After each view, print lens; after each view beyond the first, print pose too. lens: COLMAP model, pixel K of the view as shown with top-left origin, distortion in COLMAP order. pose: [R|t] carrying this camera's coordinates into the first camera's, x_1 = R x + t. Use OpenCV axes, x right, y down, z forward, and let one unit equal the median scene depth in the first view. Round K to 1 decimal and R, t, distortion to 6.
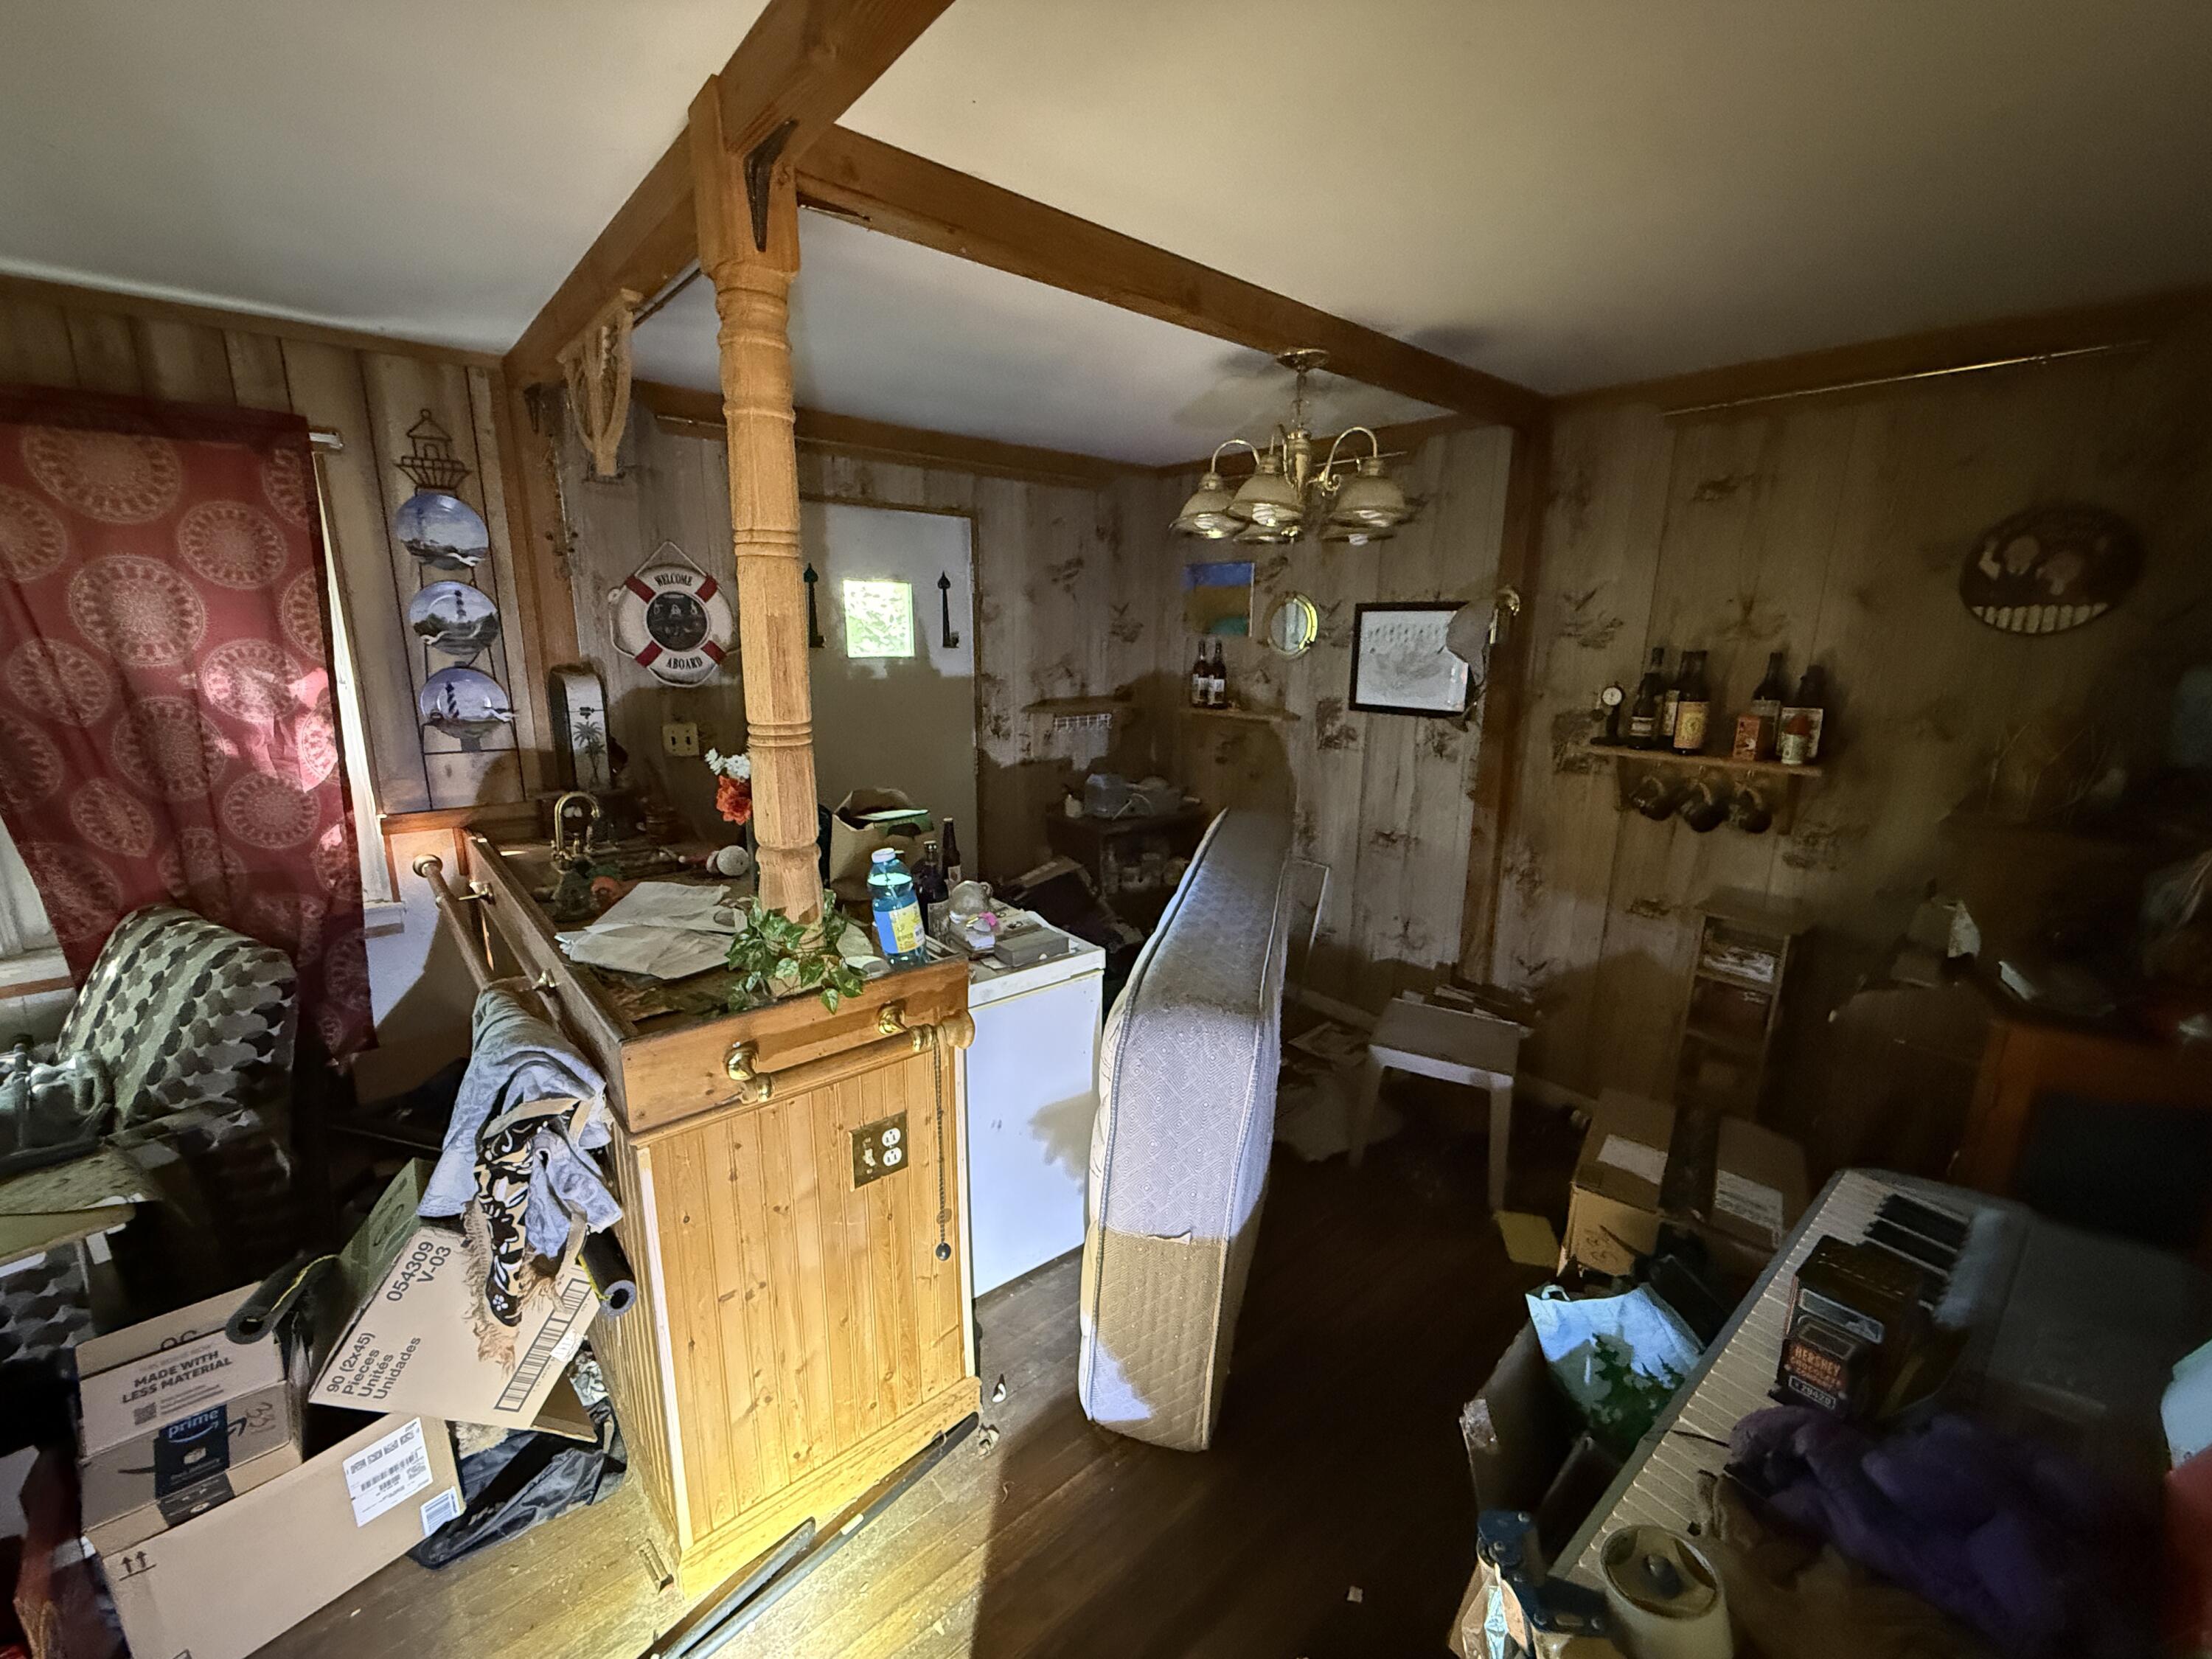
lens RADIAL K [[884.5, 0, 1107.6], [0, 884.5, 824.8], [0, 0, 1]] dist [-0.000438, 0.000342]
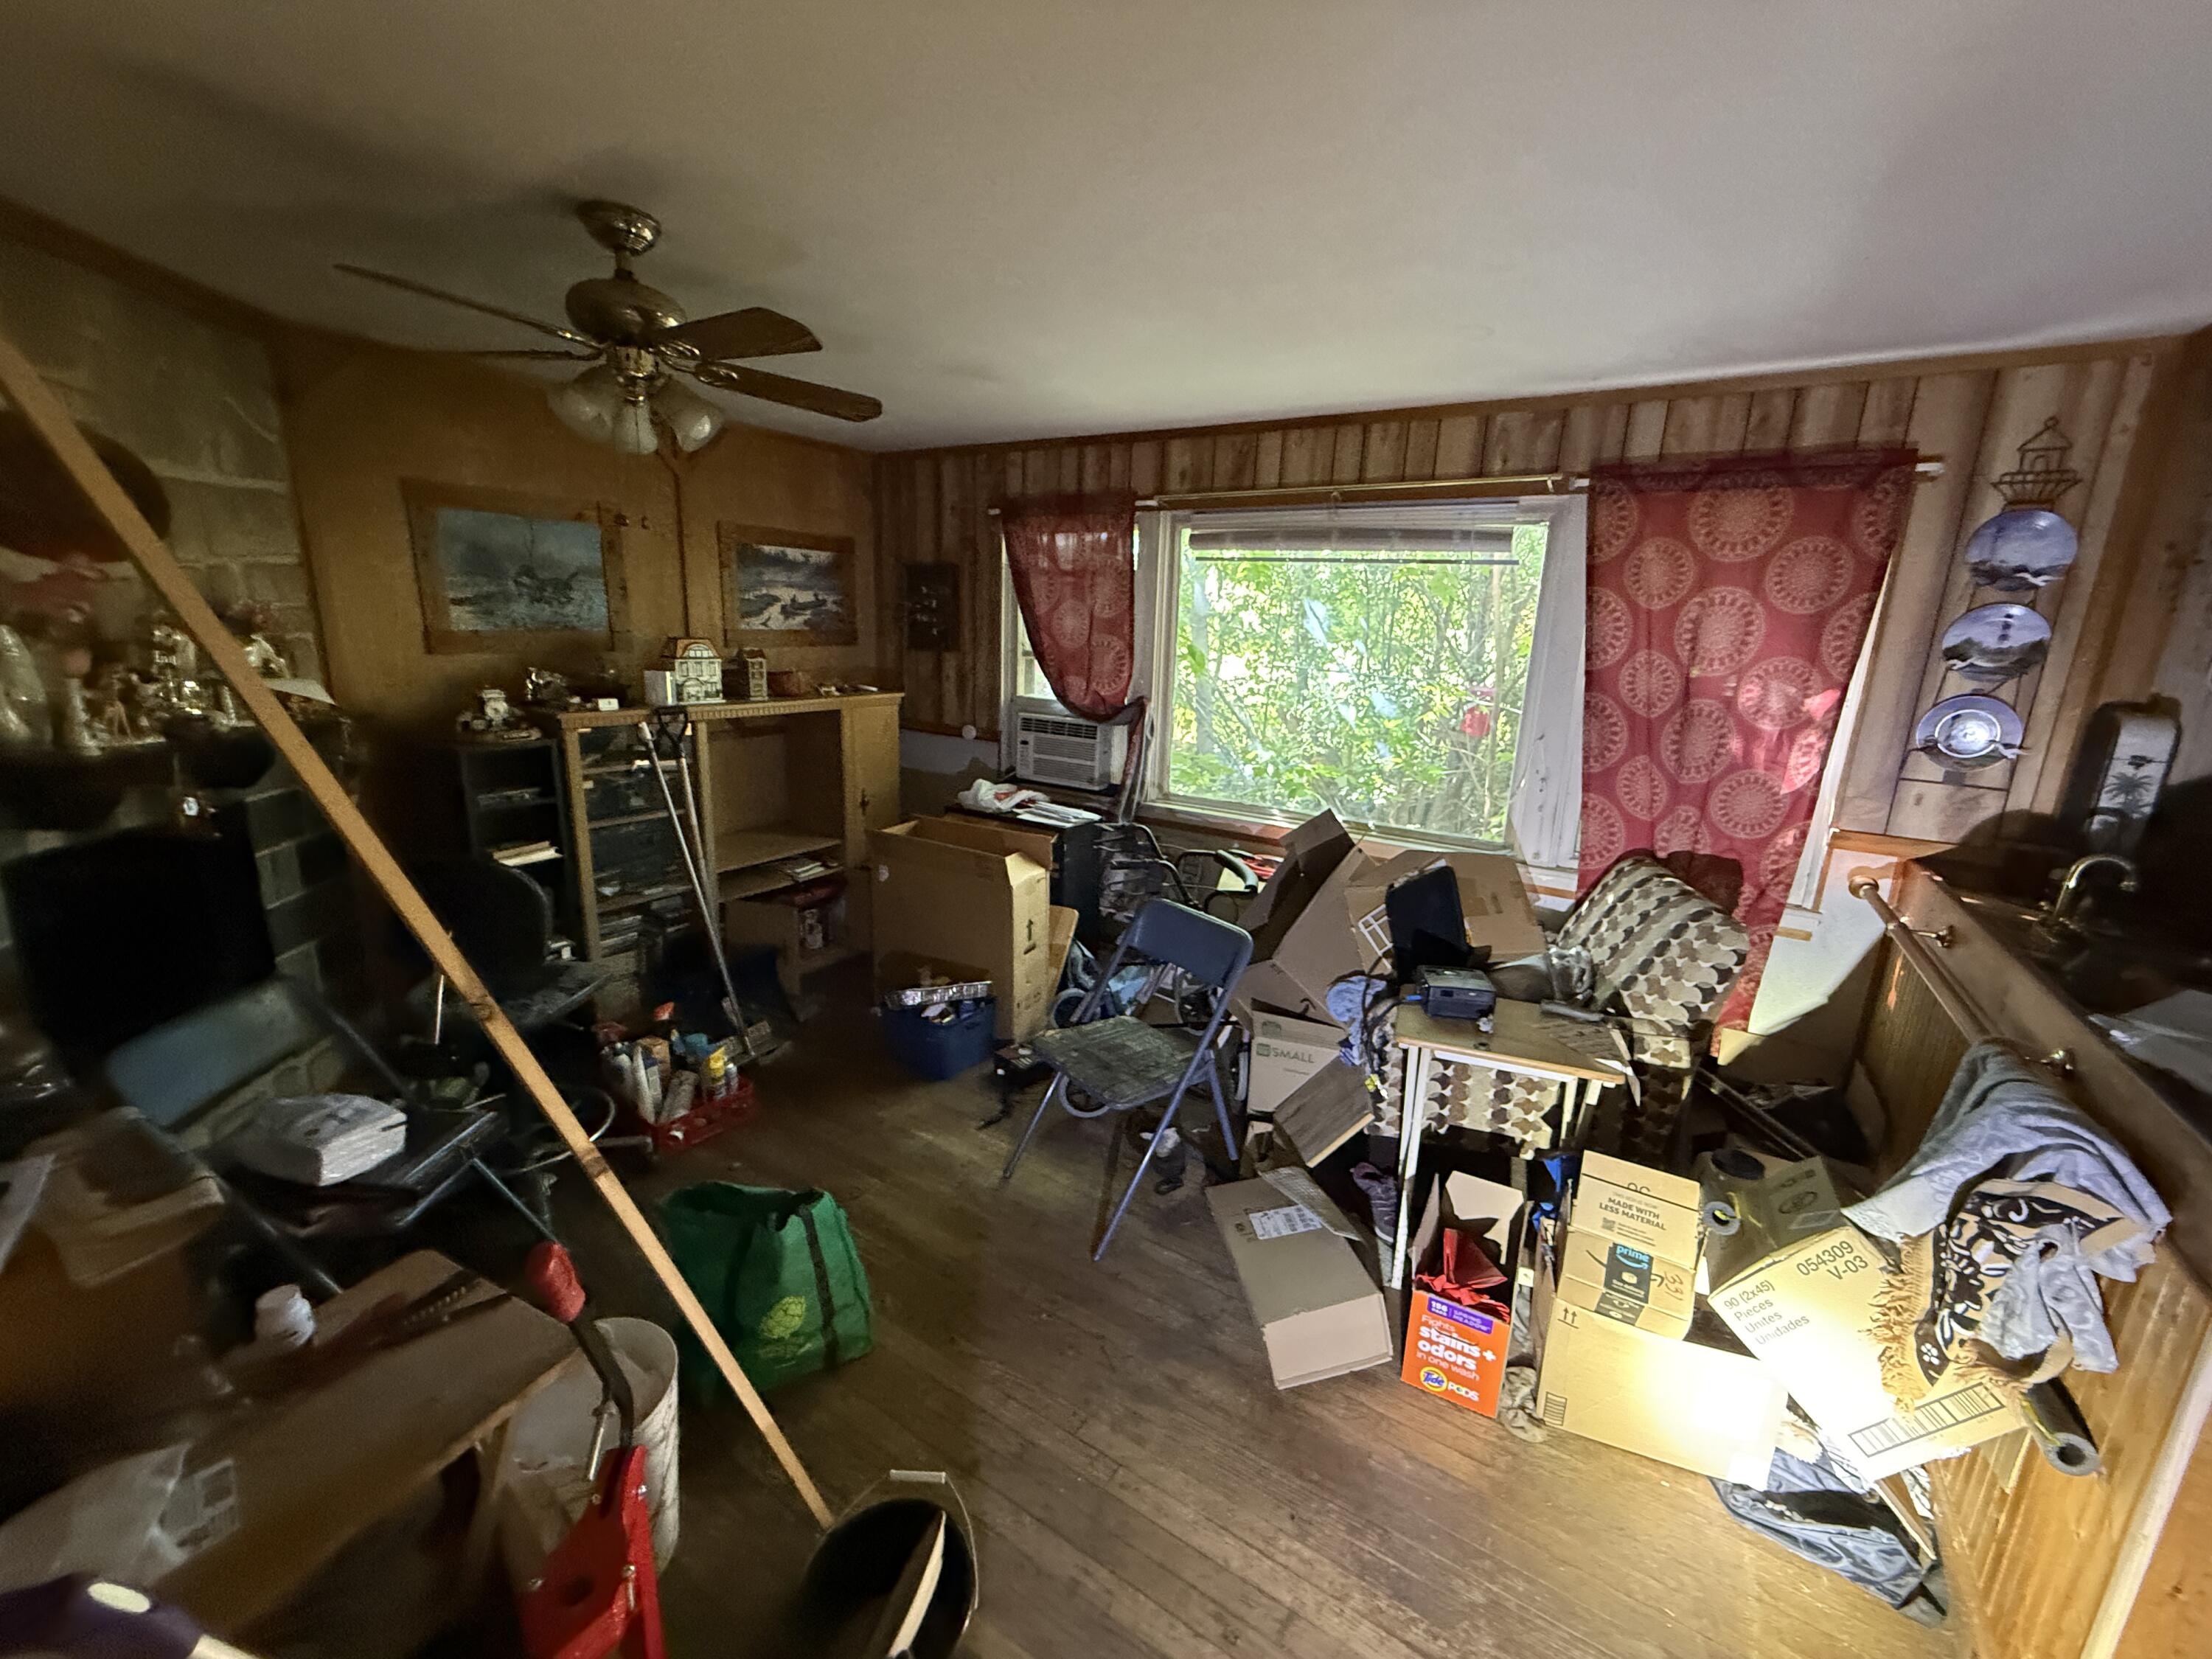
lens RADIAL K [[884.5, 0, 1102.2], [0, 884.5, 827.6], [0, 0, 1]] dist [-0.000438, 0.000342]
pose [[0.285804, 0.219861, -0.932726, -0.120565], [-0.237473, 0.959215, 0.153339, 0.040566], [0.928398, 0.177672, 0.326358, -0.172967]]
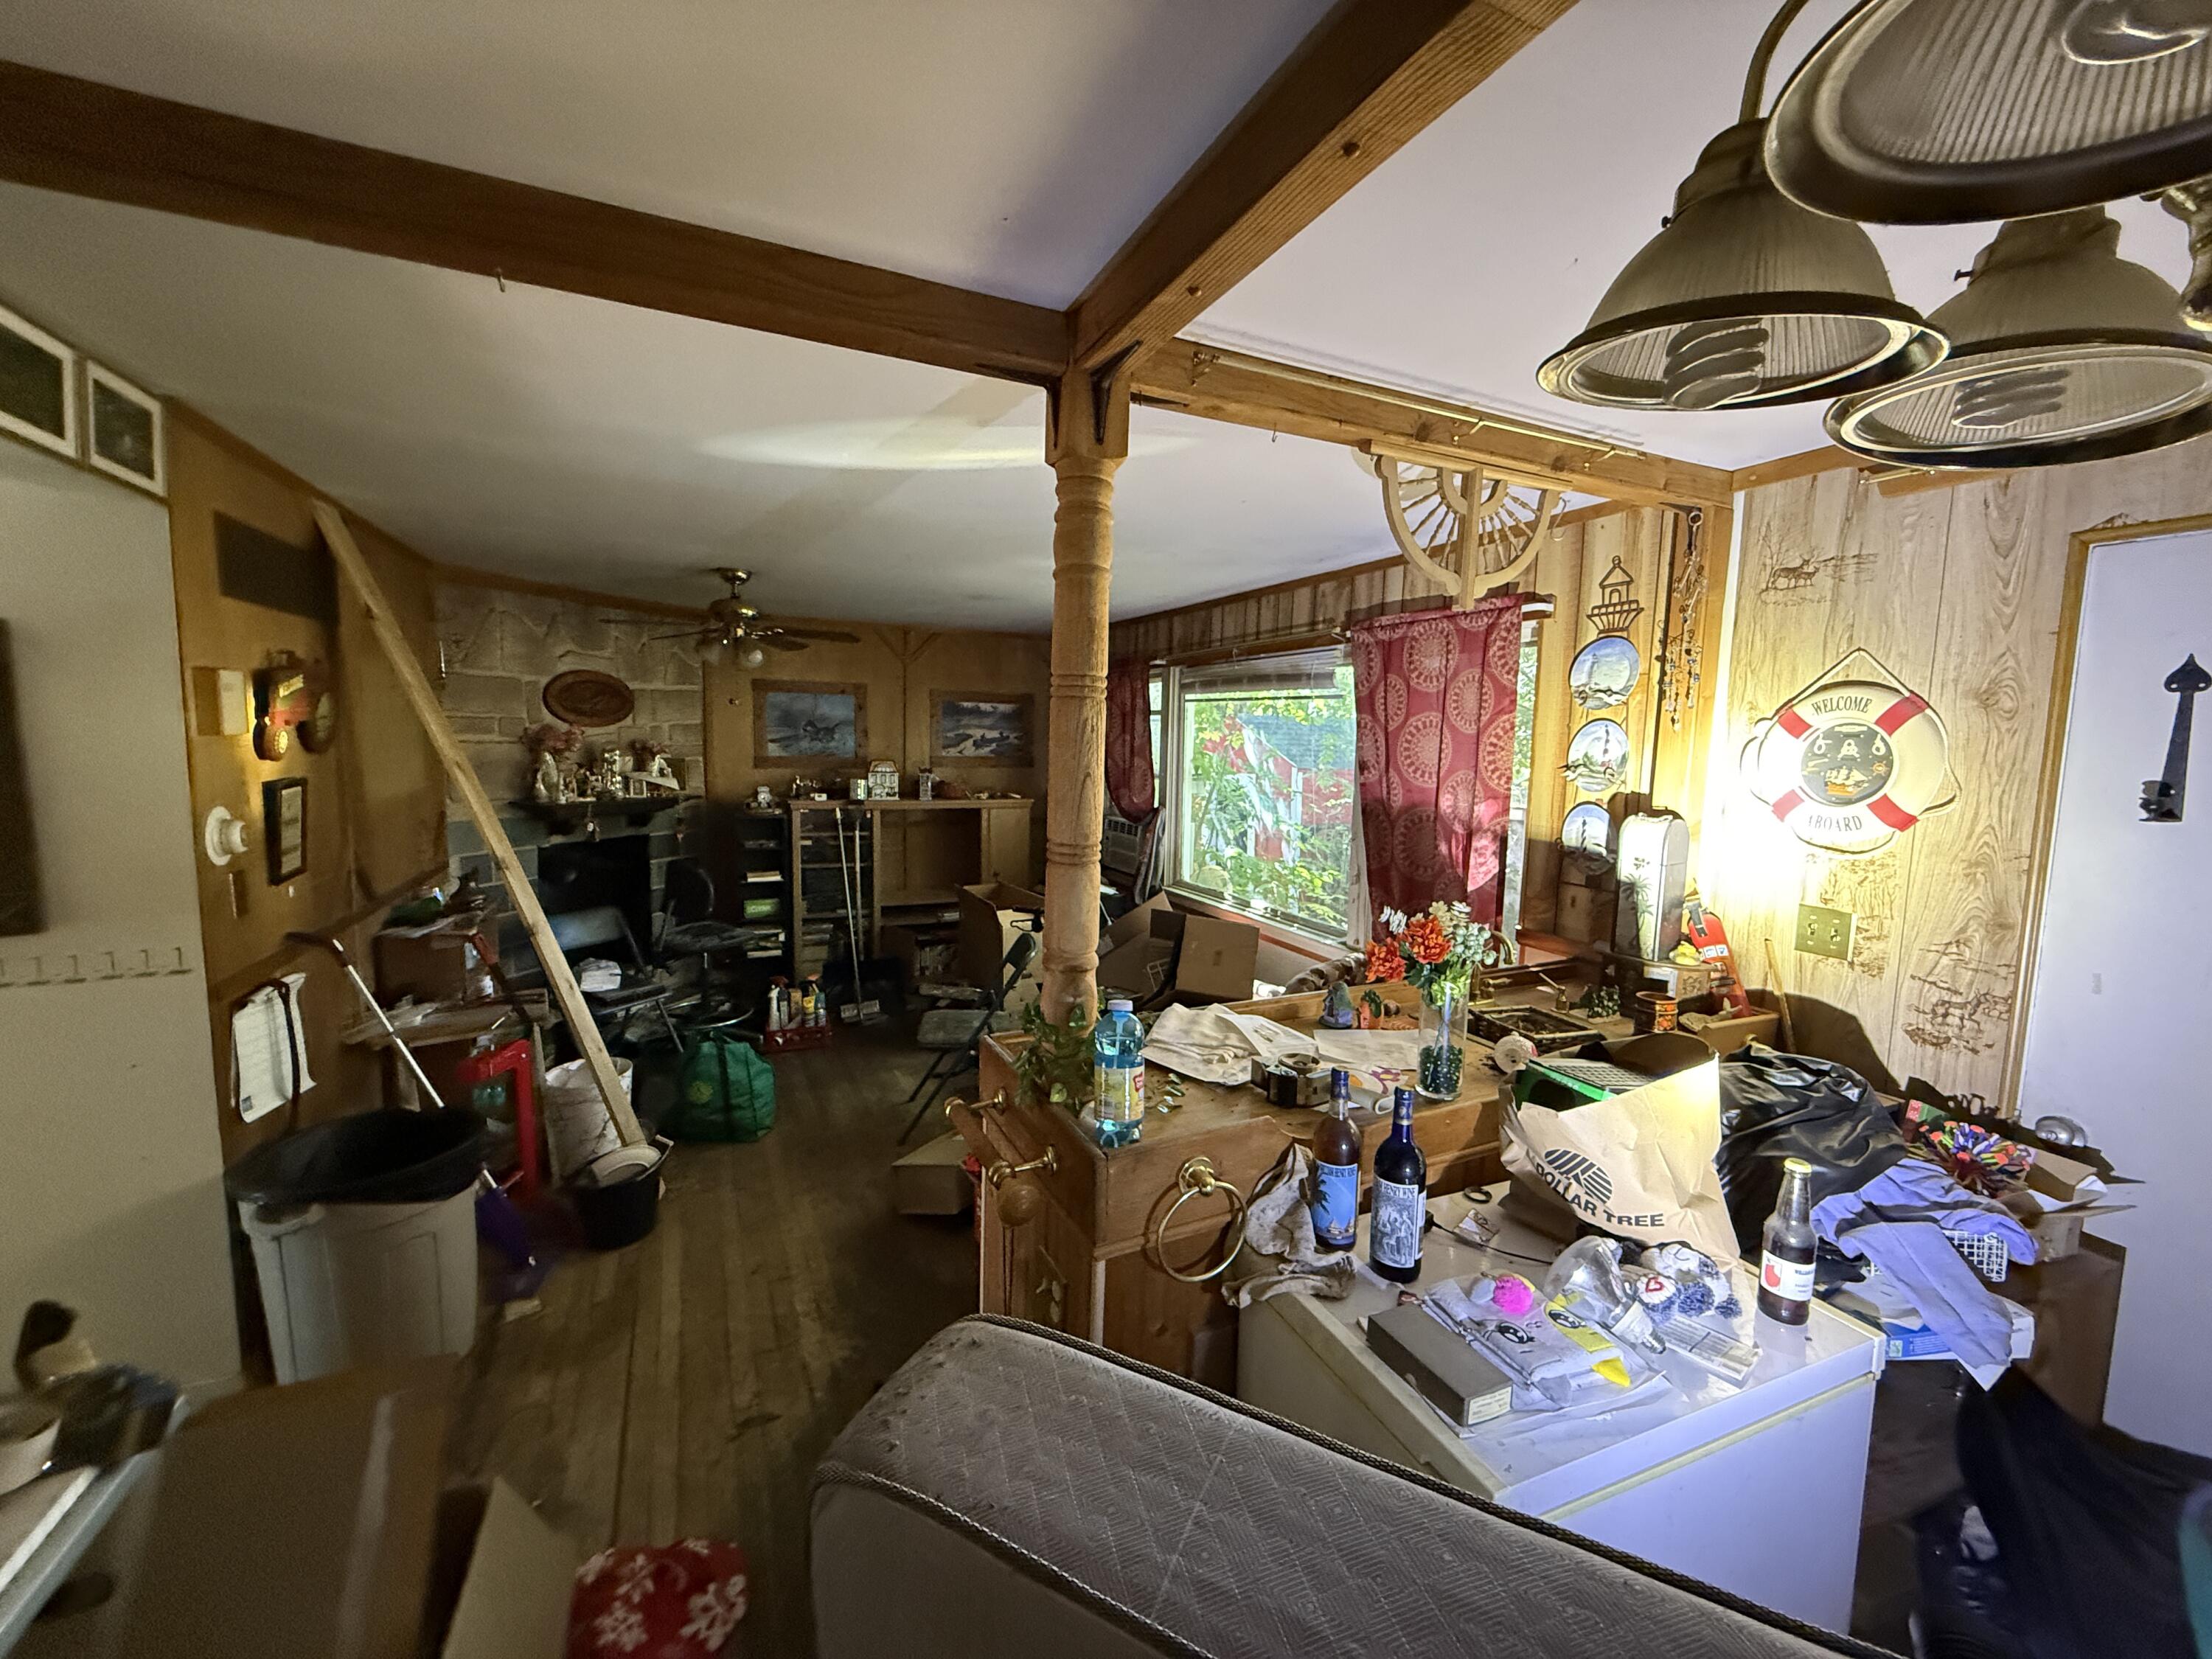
lens RADIAL K [[884.5, 0, 1105.4], [0, 884.5, 832.0], [0, 0, 1]] dist [-0.000438, 0.000342]
pose [[-0.267588, 0.084881, -0.959787, 0.477633], [-0.231681, 0.961220, 0.149600, -0.214571], [0.935265, 0.262396, -0.237546, 0.923524]]
